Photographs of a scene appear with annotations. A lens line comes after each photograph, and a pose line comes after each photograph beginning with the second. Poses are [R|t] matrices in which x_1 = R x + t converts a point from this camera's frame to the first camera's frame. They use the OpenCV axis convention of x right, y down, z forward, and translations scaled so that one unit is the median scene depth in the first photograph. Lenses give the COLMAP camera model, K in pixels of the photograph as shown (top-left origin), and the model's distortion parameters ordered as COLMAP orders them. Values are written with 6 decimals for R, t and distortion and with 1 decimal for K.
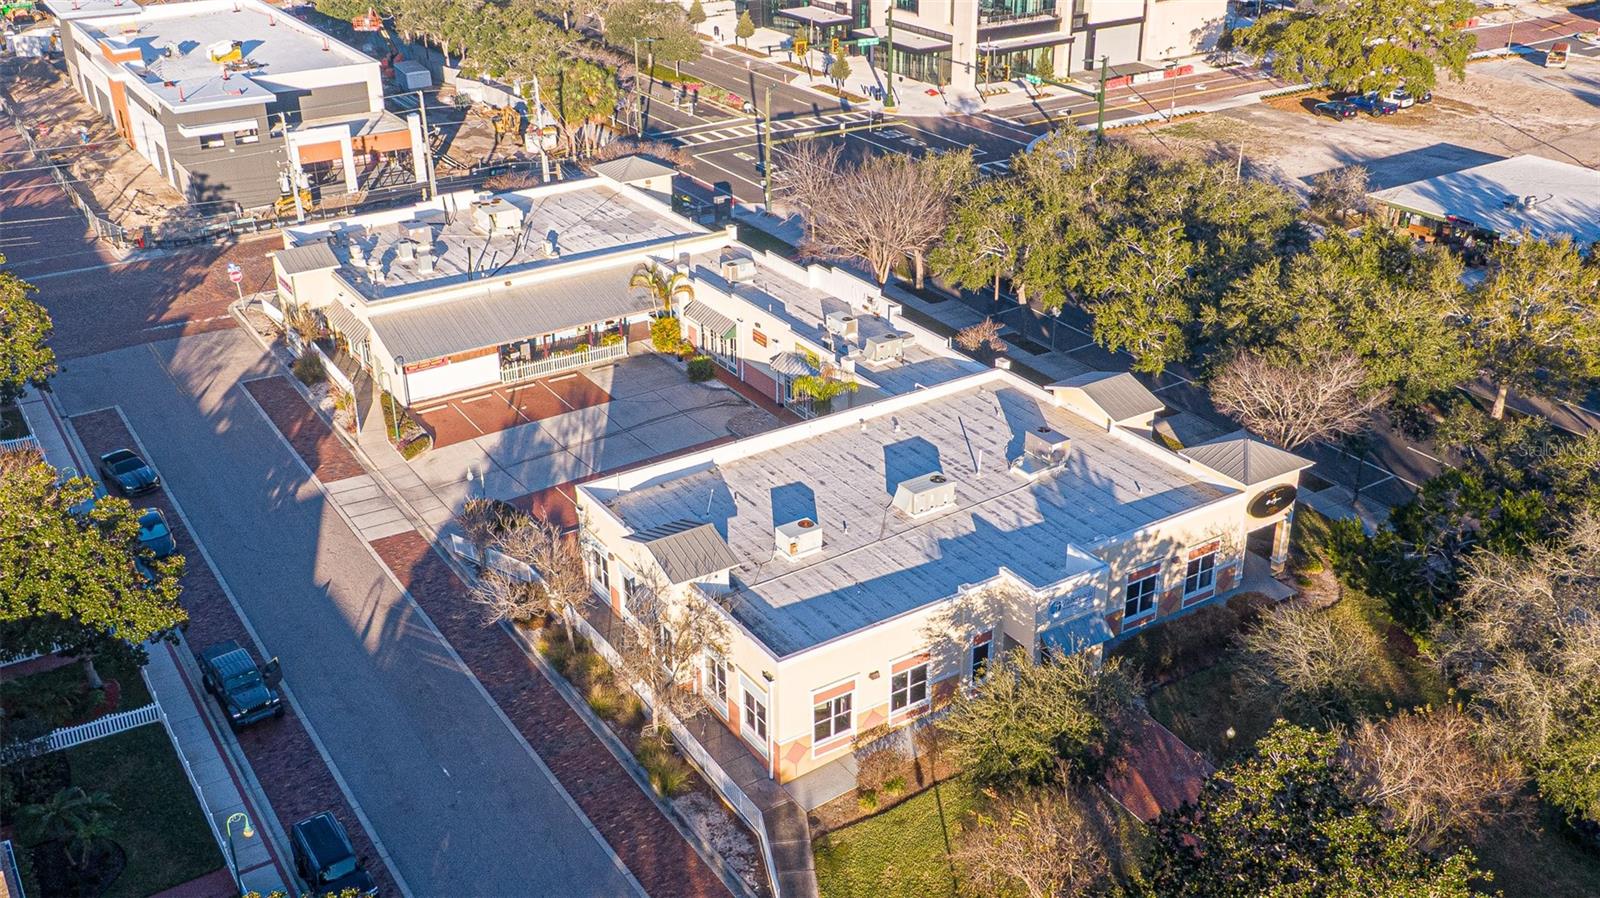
lens RADIAL K [[1526.8, 0, 791.6], [0, 1526.8, 451.1], [0, 0, 1]] dist [0.032289, -0.010601]
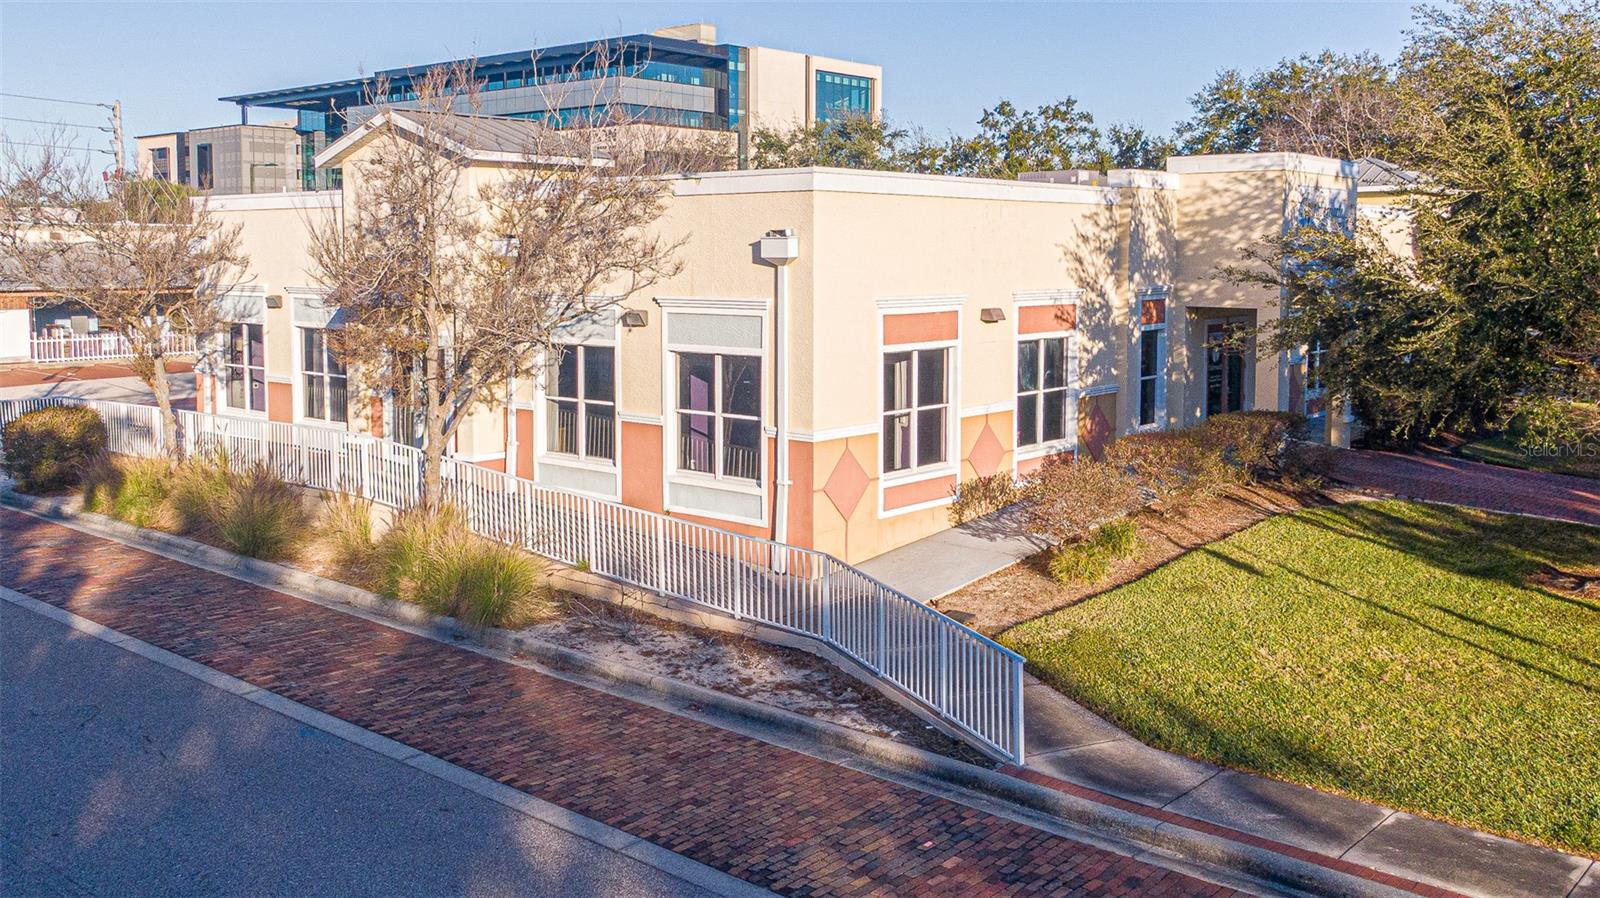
lens RADIAL K [[1421.1, 0, 803.3], [0, 1421.1, 354.1], [0, 0, 1]] dist [0.017215, 0.004239]
pose [[0.956502, -0.012974, 0.291436, -0.065825], [0.120826, 0.926914, -0.355291, 0.179772], [-0.265526, 0.375049, 0.888163, 0.428987]]
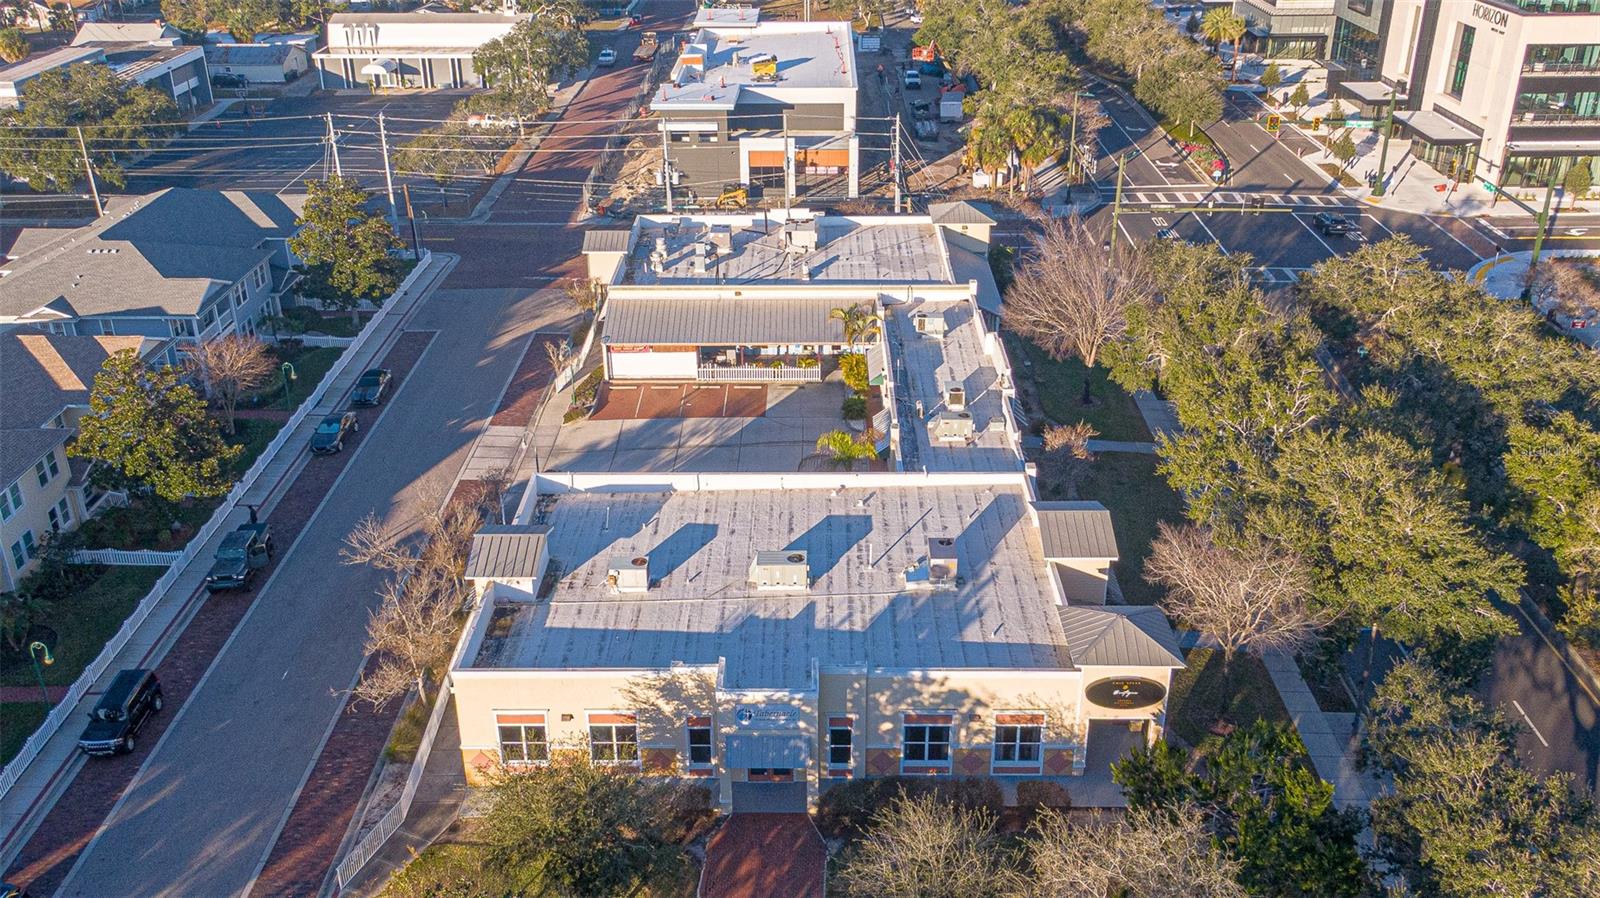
lens RADIAL K [[1404.1, 0, 803.1], [0, 1404.1, 417.2], [0, 0, 1]] dist [0.034682, 0.000222]
pose [[0.836434, 0.229735, -0.497594, 0.383279], [-0.240302, 0.969711, 0.043770, -0.079823], [0.492578, 0.082962, 0.866305, 0.155995]]
